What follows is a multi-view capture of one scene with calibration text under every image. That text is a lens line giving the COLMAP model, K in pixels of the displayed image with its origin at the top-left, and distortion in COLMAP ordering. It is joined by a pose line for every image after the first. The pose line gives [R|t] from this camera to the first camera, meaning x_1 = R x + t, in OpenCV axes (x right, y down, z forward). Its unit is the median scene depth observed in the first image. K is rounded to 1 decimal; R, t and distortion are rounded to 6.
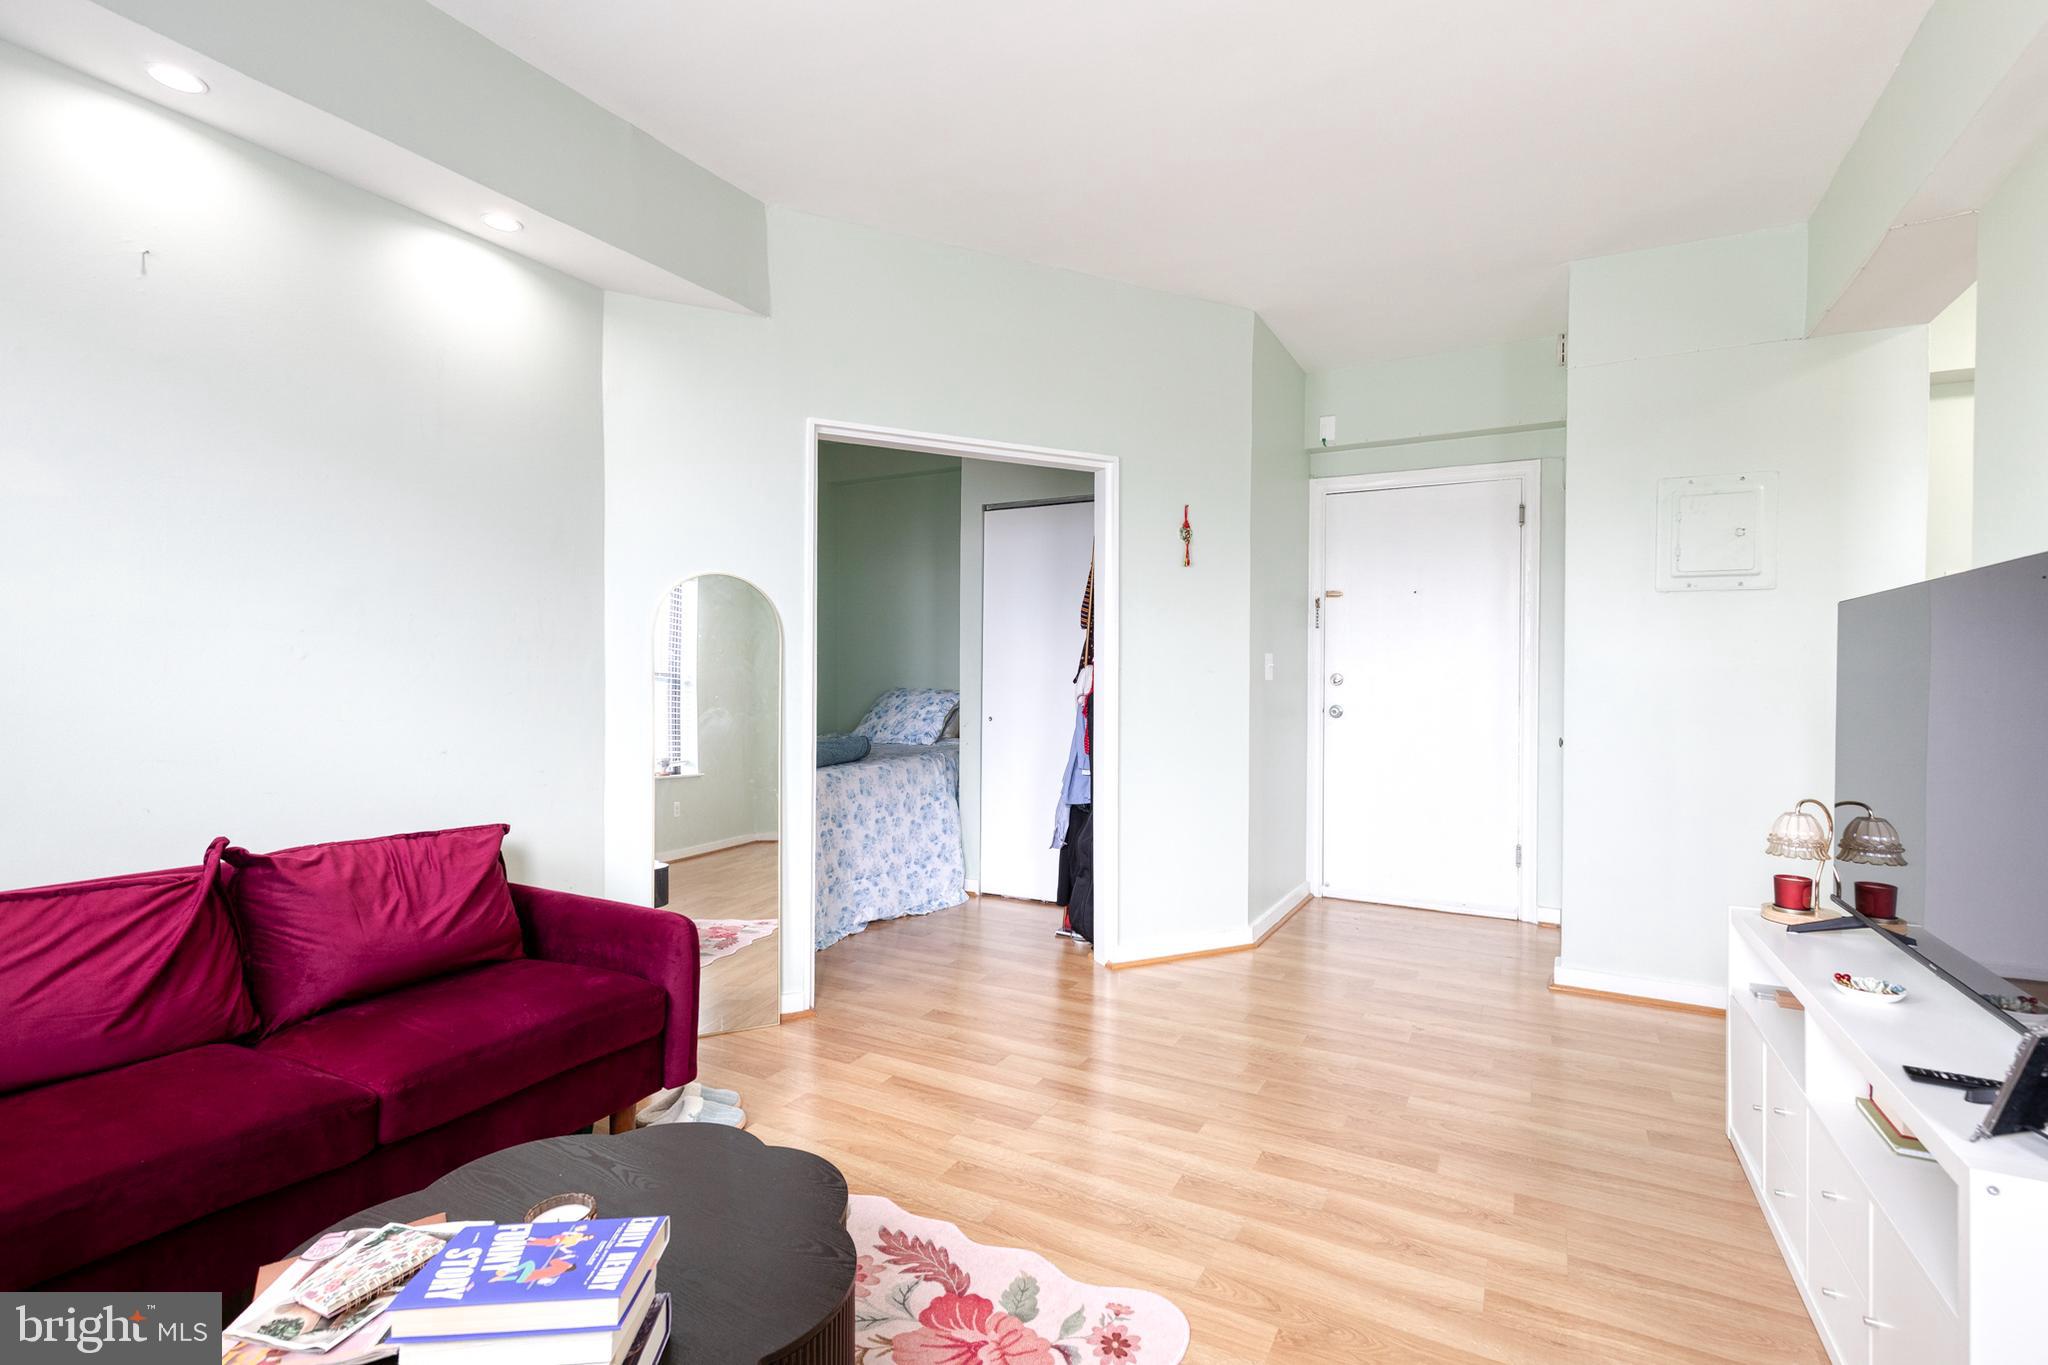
lens RADIAL K [[935.7, 0, 1046.2], [0, 935.7, 678.2], [0, 0, 1]] dist [0.012208, -0.000382]
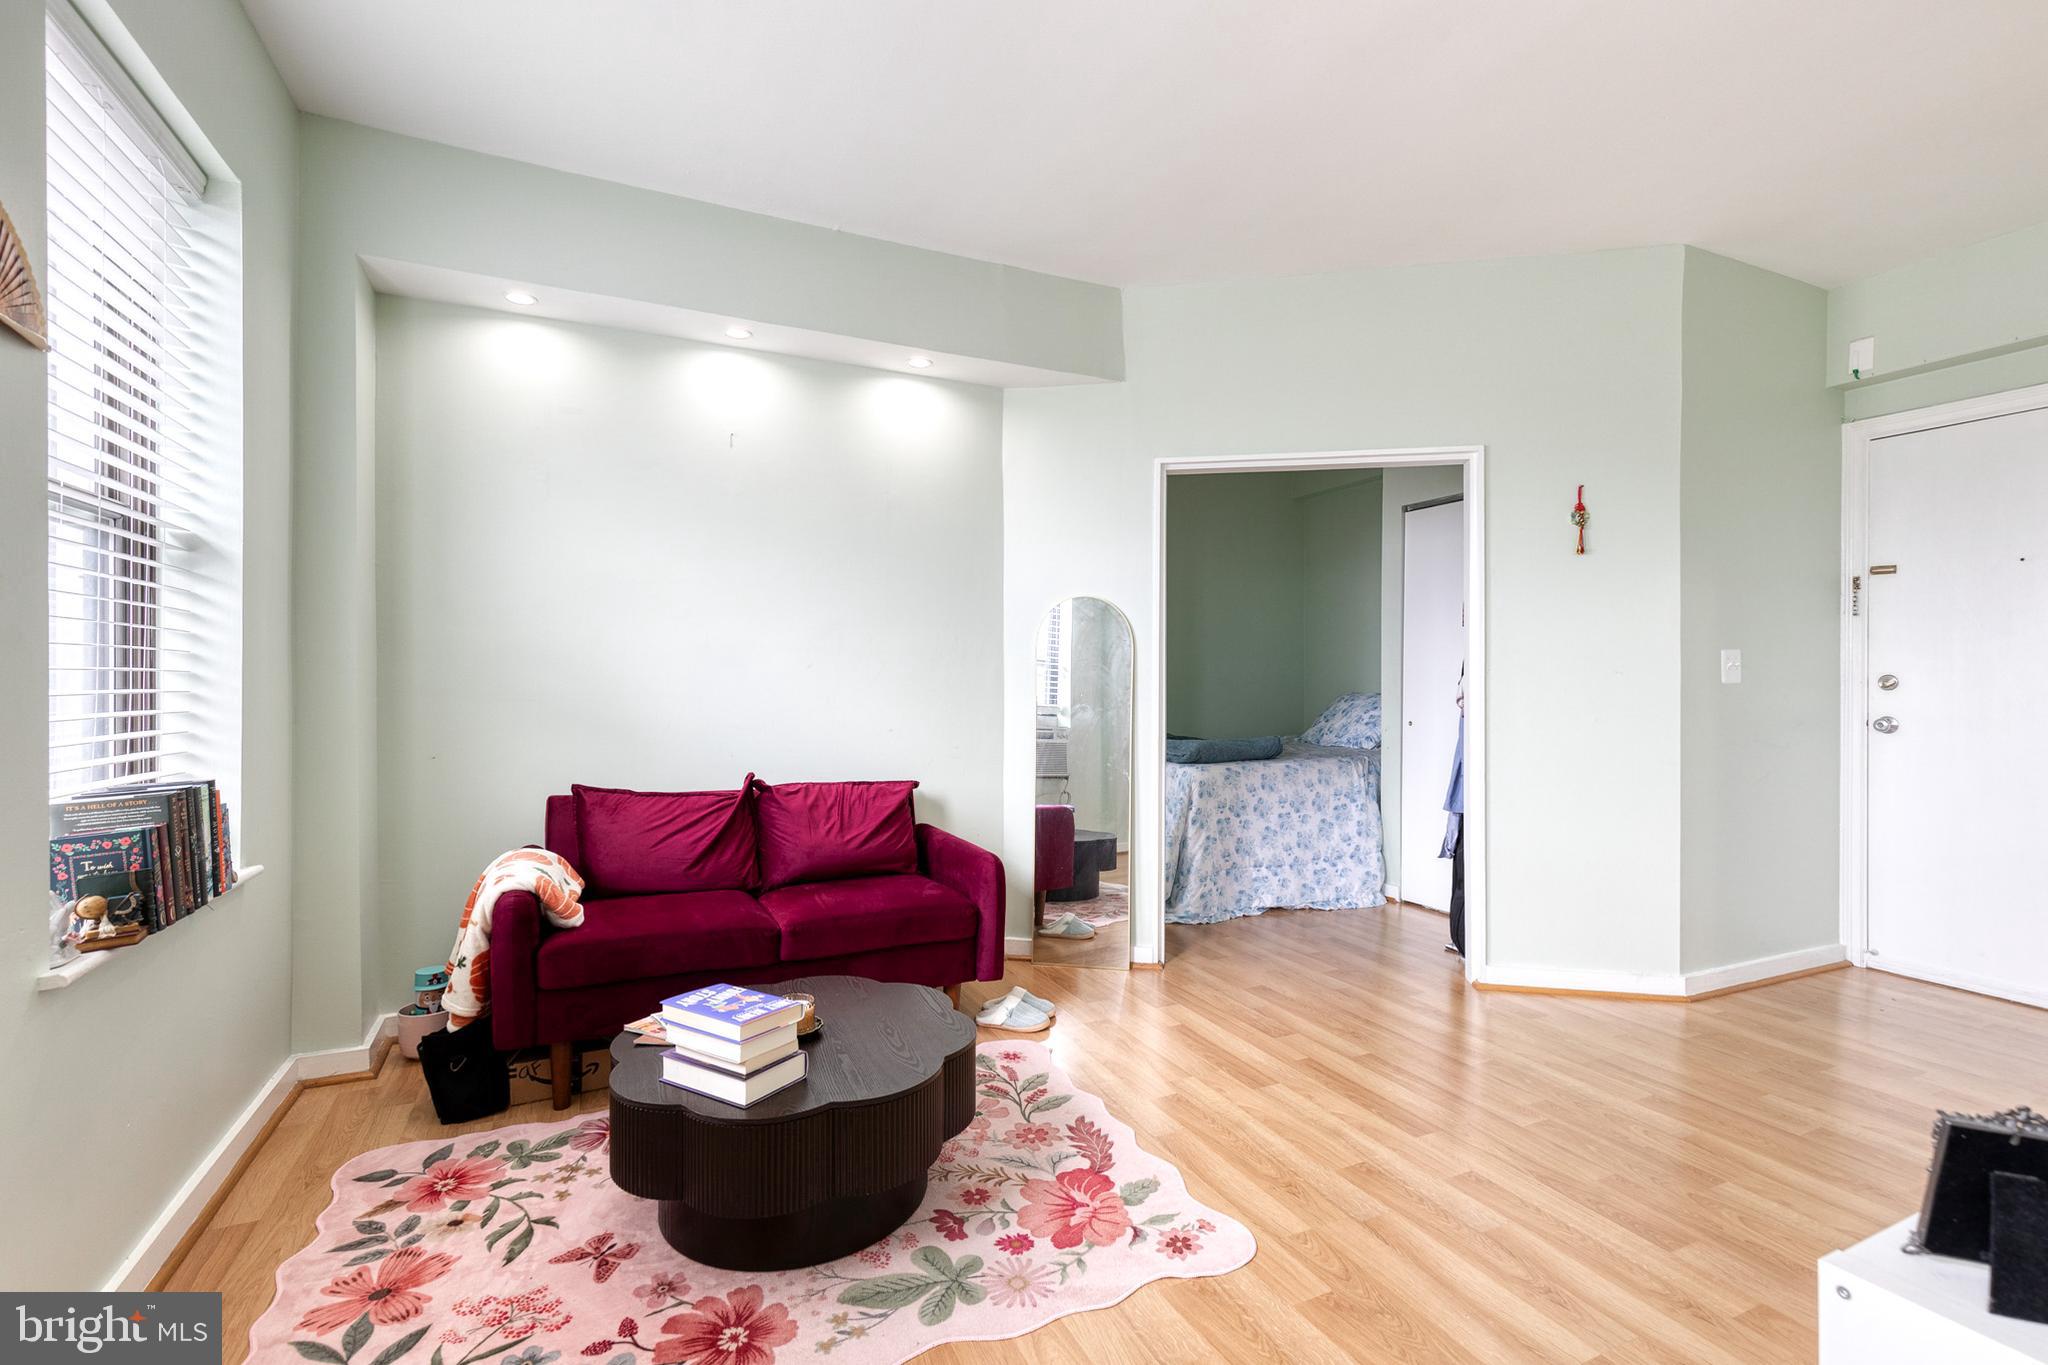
lens RADIAL K [[926.3, 0, 1041.8], [0, 926.3, 678.4], [0, 0, 1]] dist [0.009141, -0.001457]
pose [[0.803989, -0.004569, -0.594627, 0.240546], [-0.000958, 0.999959, -0.008979, 0.006283], [0.594643, 0.007789, 0.803952, -0.013401]]
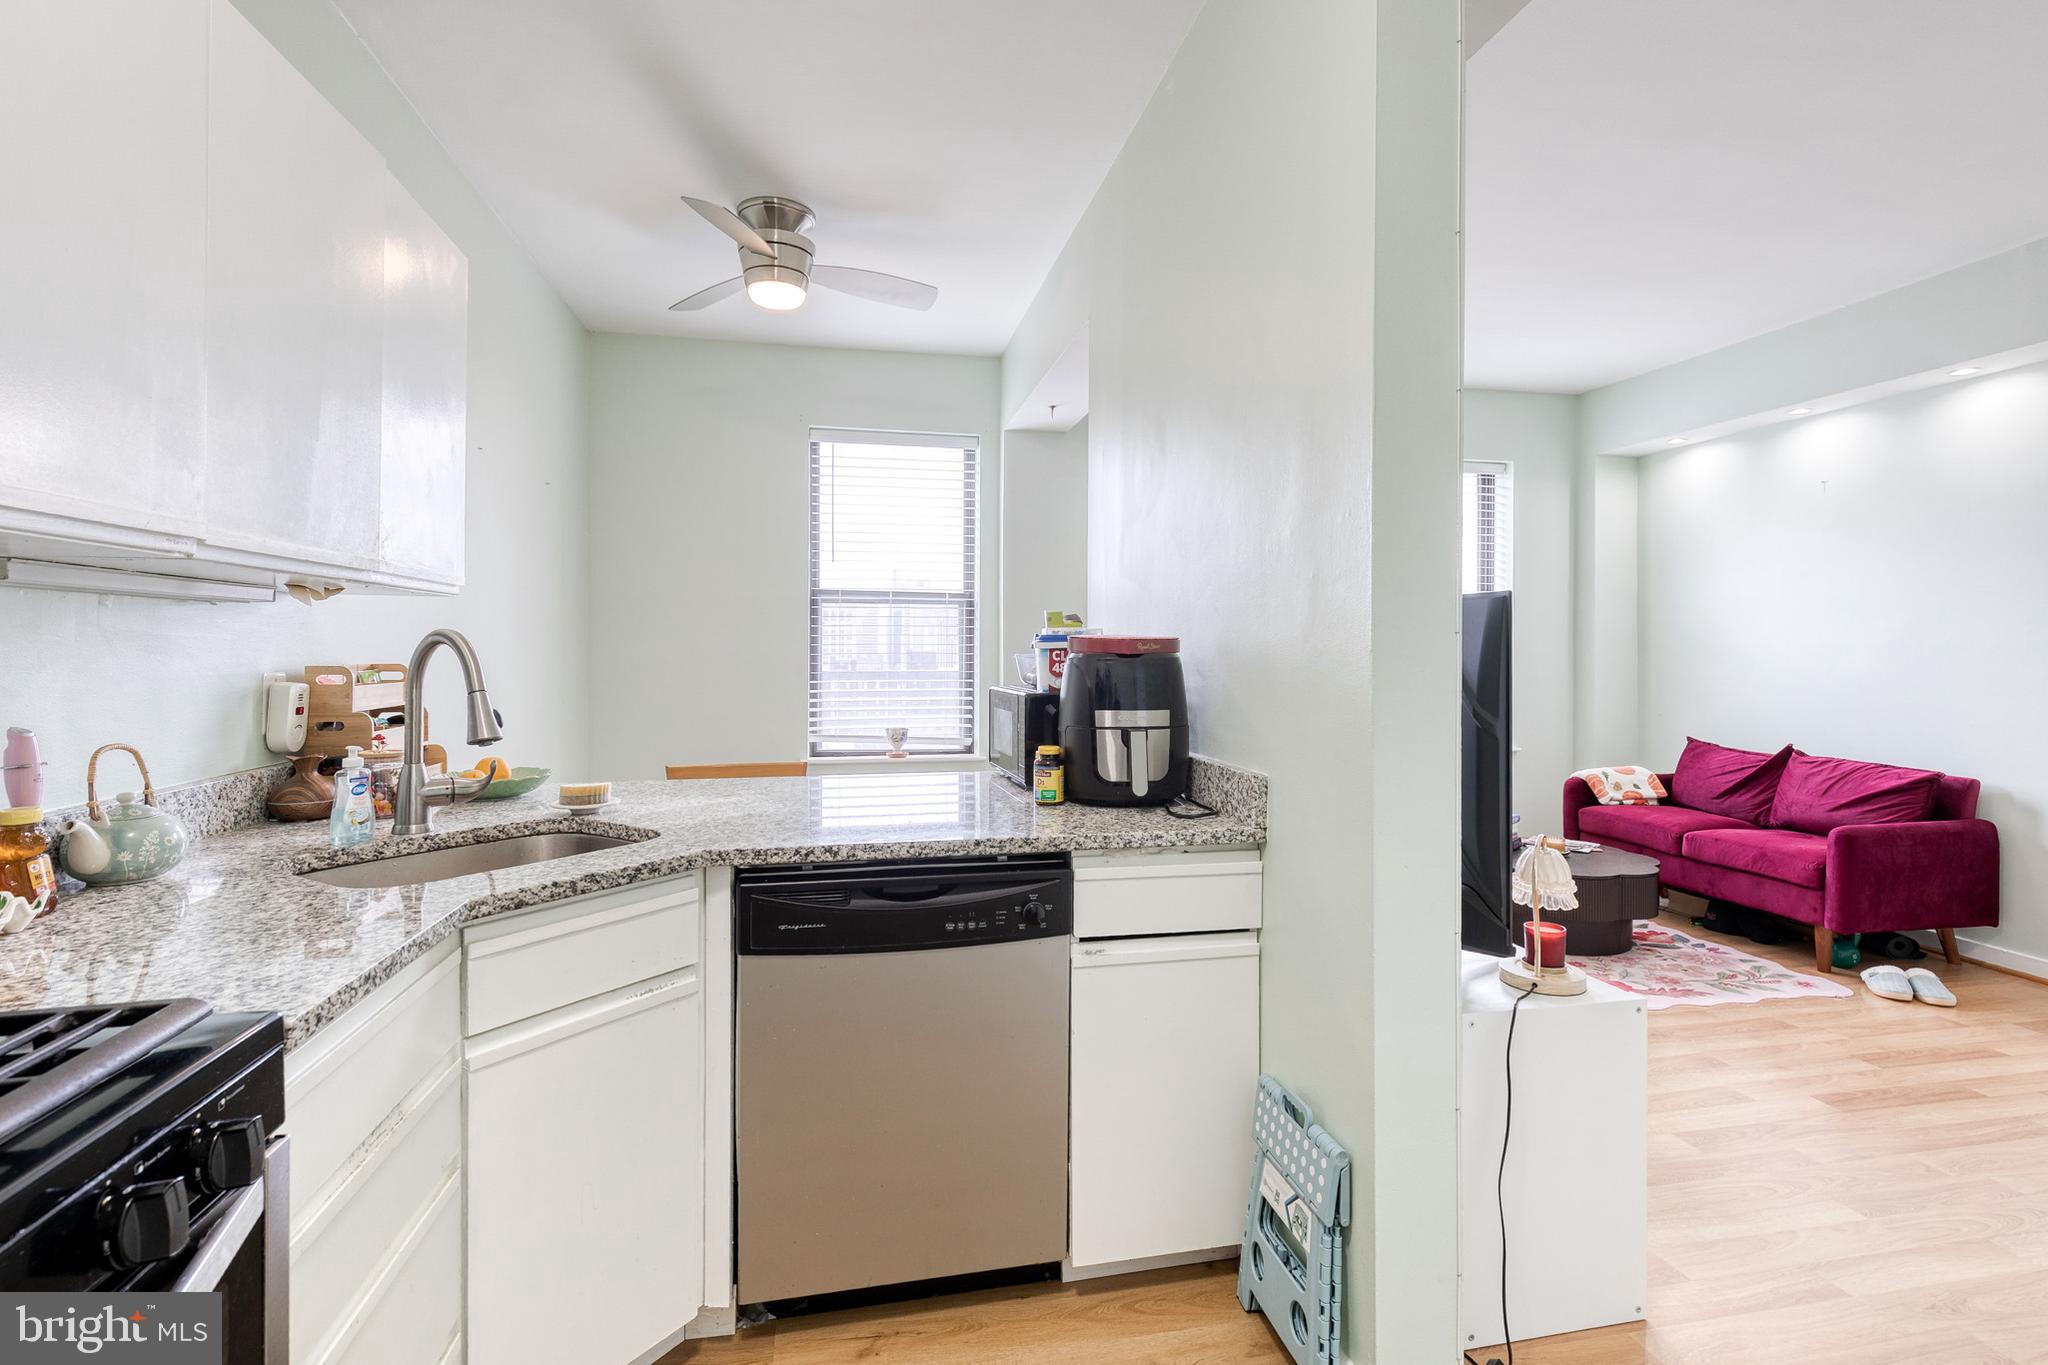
lens RADIAL K [[964.6, 0, 1033.2], [0, 964.6, 654.7], [0, 0, 1]] dist [0.010672, -0.001367]
pose [[-0.768566, -0.005409, -0.639747, 0.891485], [-0.011245, 0.999924, 0.005055, -0.015055], [0.639671, 0.011079, -0.768569, 0.723412]]
